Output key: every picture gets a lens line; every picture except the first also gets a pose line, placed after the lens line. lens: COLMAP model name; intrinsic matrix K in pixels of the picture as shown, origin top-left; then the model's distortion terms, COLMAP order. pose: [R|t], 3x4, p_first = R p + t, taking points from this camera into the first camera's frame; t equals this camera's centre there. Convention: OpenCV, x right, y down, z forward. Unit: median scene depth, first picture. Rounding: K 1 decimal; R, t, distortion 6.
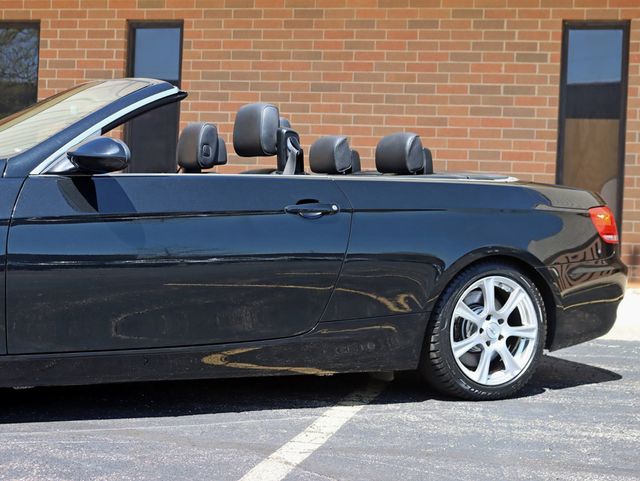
lens RADIAL K [[1203.0, 0, 320.0], [0, 1203.0, 240.5], [0, 0, 1]] dist [-0.035764, -0.029893]
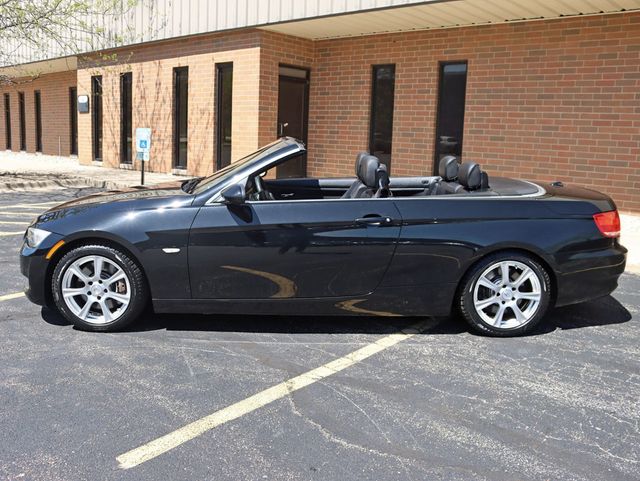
lens RADIAL K [[597.4, 0, 320.0], [0, 597.4, 240.5], [0, 0, 1]] dist [-0.124158, 0.085445]
pose [[0.878505, 0.072493, -0.472200, 0.135591], [-0.000921, 0.988675, 0.150069, -0.051963], [0.477732, -0.131401, 0.868623, 0.105217]]
